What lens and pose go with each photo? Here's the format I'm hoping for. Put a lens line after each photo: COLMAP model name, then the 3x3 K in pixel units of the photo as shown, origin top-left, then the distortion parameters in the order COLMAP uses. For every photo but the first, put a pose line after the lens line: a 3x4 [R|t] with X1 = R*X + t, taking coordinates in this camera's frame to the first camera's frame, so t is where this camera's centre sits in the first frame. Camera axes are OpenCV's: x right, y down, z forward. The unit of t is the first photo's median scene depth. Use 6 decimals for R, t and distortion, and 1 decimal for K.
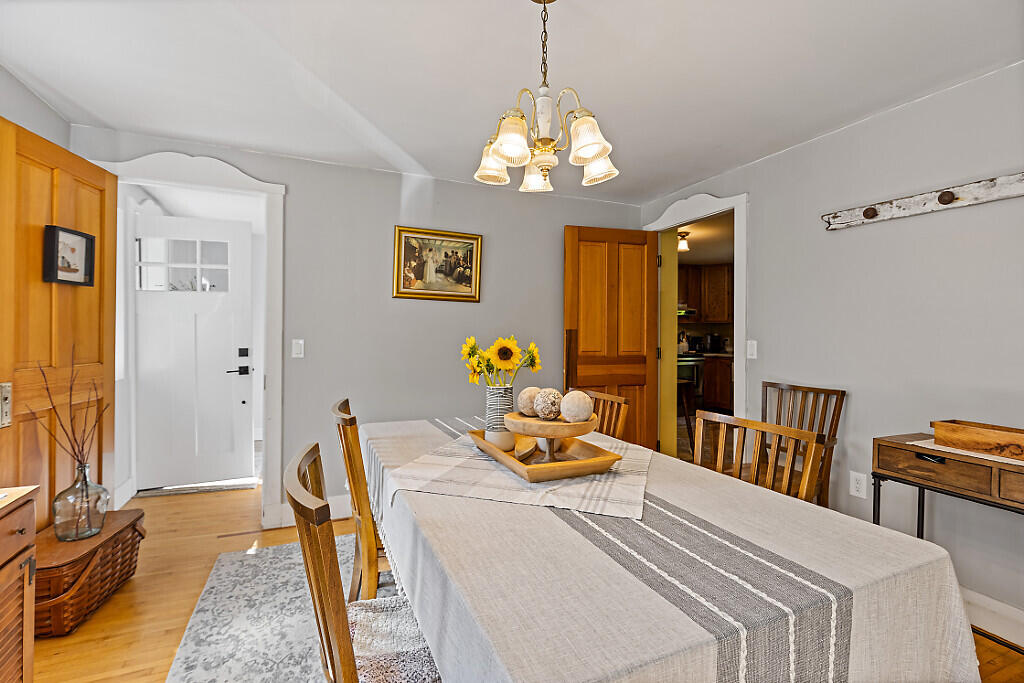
lens RADIAL K [[465.0, 0, 508.4], [0, 465.0, 334.0], [0, 0, 1]] dist [0.007833, -0.002087]
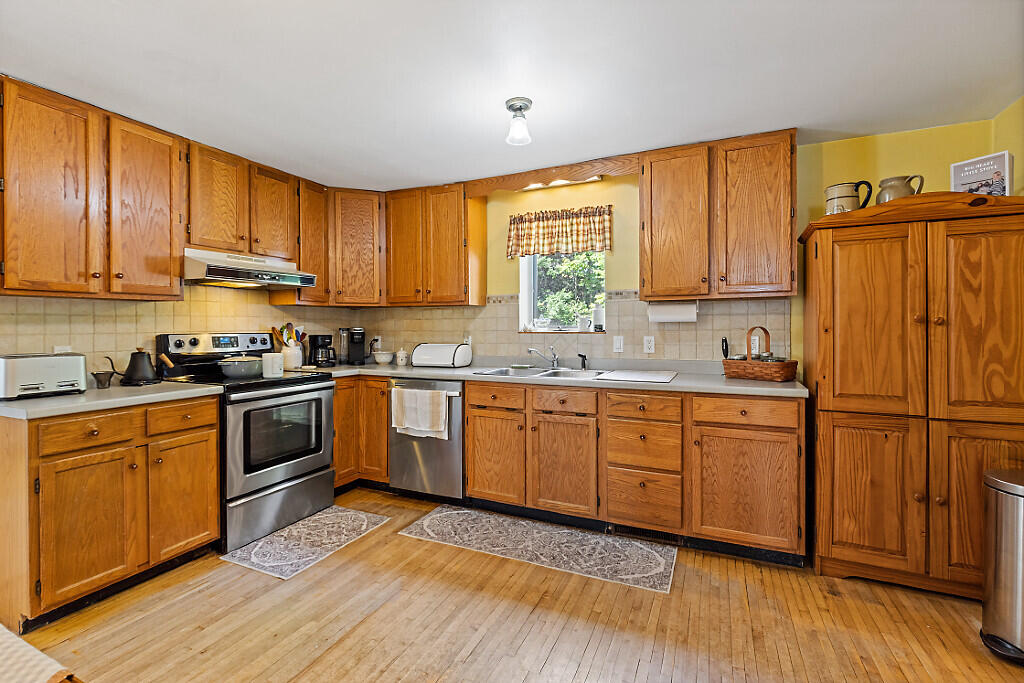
lens RADIAL K [[465.0, 0, 507.6], [0, 465.0, 326.4], [0, 0, 1]] dist [0.007833, -0.002087]
pose [[0.737726, -0.002158, 0.675097, 0.223813], [0.008406, 0.999947, -0.005990, 0.001591], [-0.675048, 0.010094, 0.737705, 0.514246]]
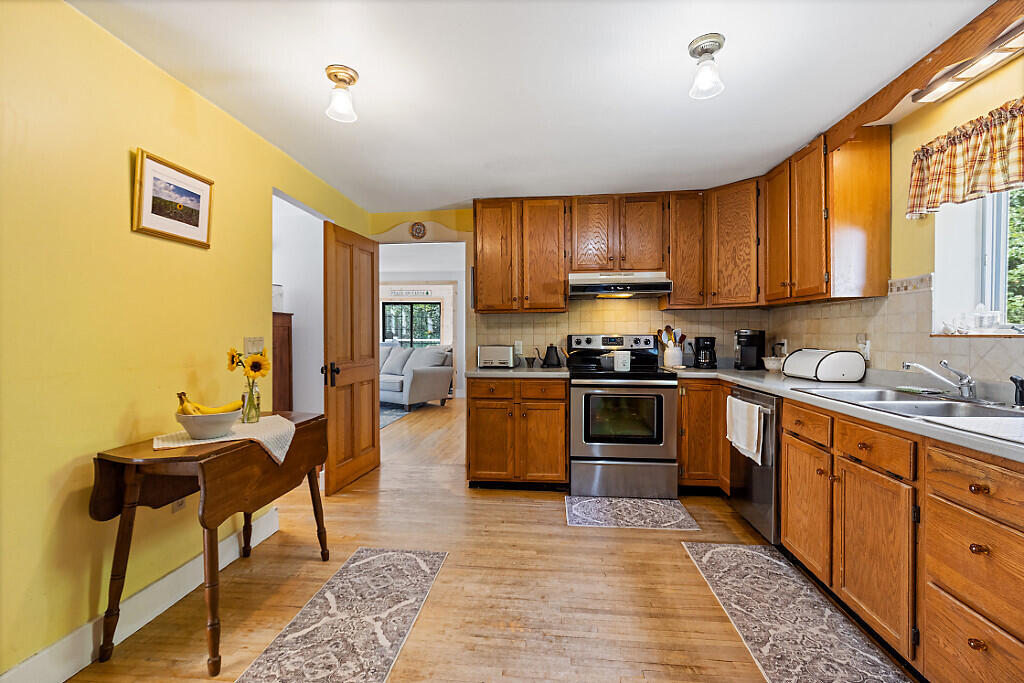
lens RADIAL K [[465.0, 0, 513.0], [0, 465.0, 336.4], [0, 0, 1]] dist [0.007833, -0.002087]
pose [[0.880981, -0.001061, -0.473151, 0.470817], [0.000928, 0.999999, -0.000514, 0.005328], [0.473151, 0.000014, 0.880981, 0.470749]]
